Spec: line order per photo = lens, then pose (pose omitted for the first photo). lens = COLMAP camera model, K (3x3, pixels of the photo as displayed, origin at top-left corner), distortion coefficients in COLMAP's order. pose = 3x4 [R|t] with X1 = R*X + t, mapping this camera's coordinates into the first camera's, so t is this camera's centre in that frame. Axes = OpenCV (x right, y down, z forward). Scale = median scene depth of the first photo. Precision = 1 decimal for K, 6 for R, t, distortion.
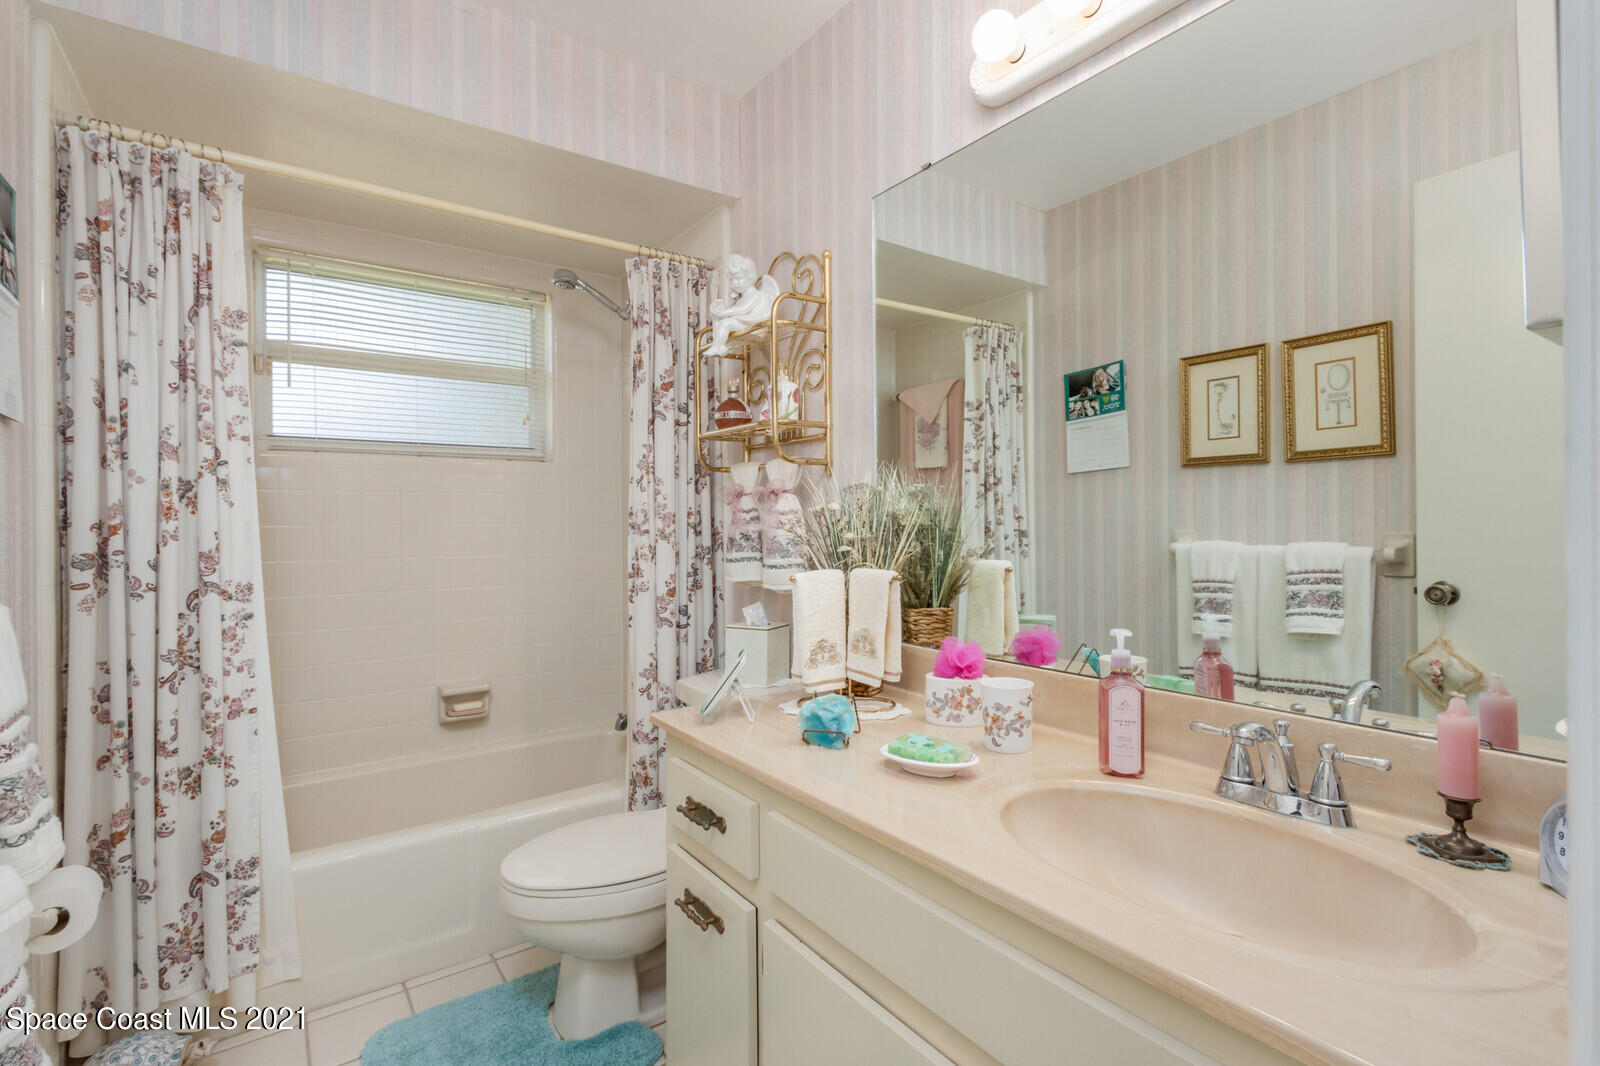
lens RADIAL K [[739.5, 0, 803.3], [0, 739.5, 530.0], [0, 0, 1]] dist [0.000005, 0.000094]
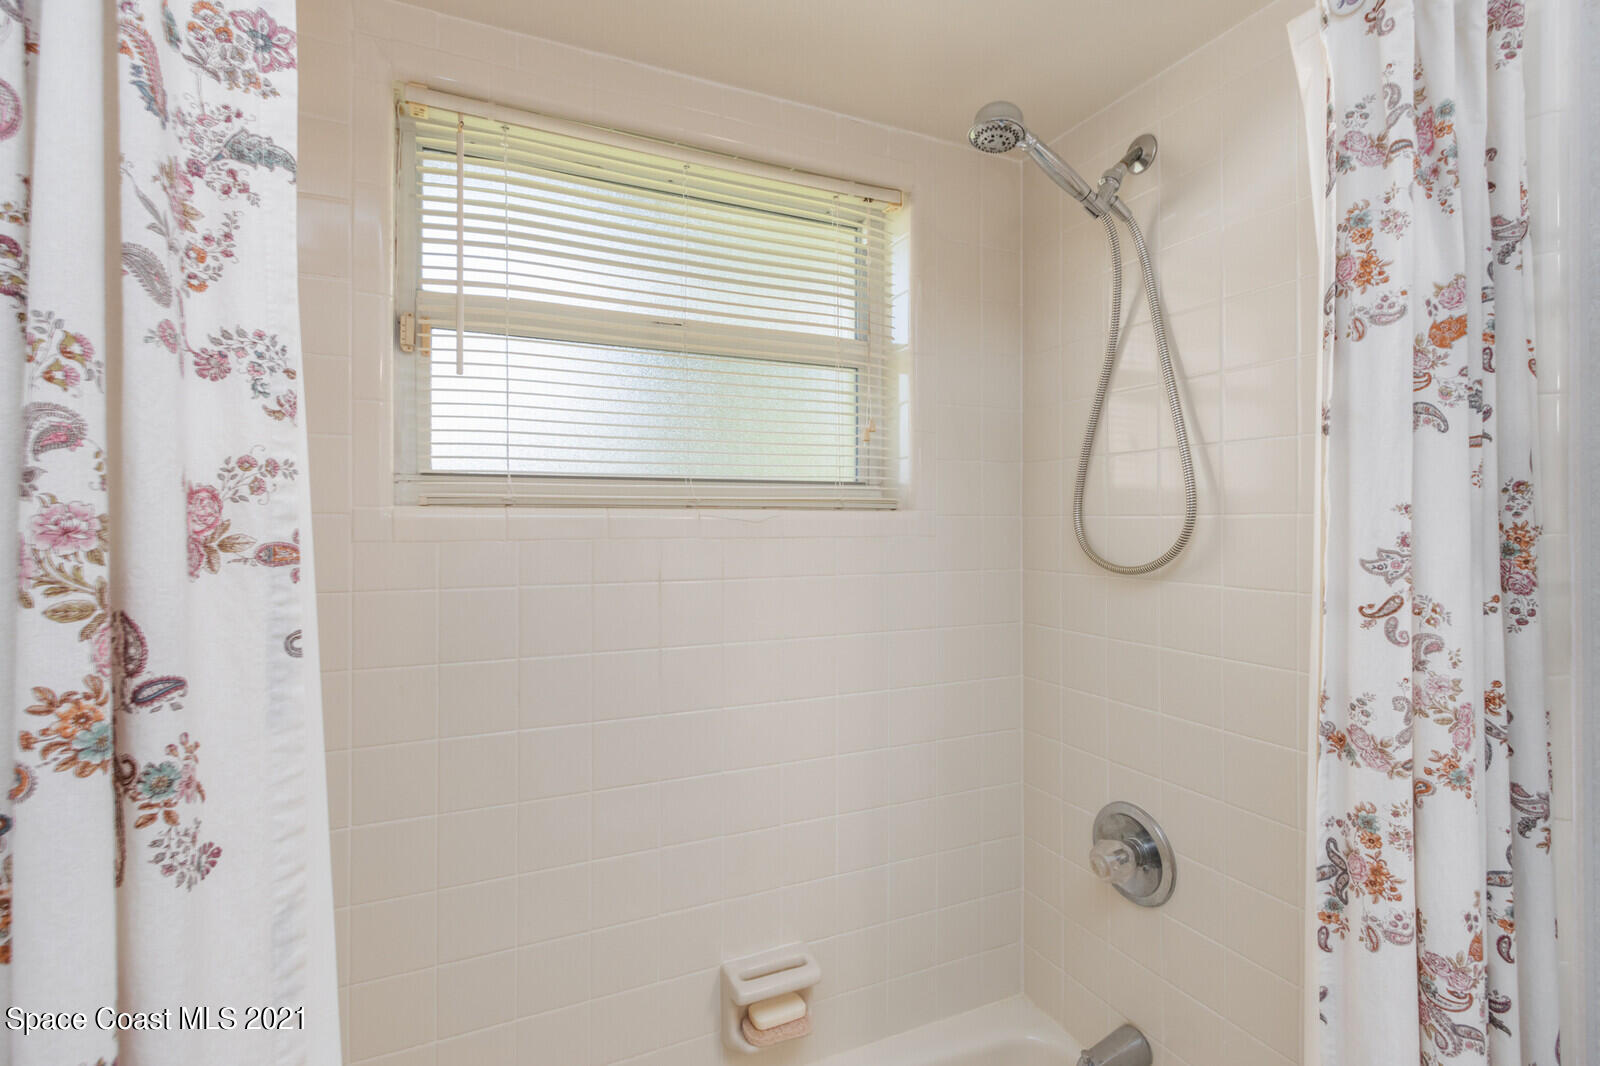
lens RADIAL K [[739.5, 0, 797.6], [0, 739.5, 530.9], [0, 0, 1]] dist [0.000005, 0.000094]
pose [[0.982726, 0.006307, -0.184957, -0.415844], [-0.006346, 0.999980, 0.000379, -0.100349], [0.184955, 0.000801, 0.982747, 0.606110]]
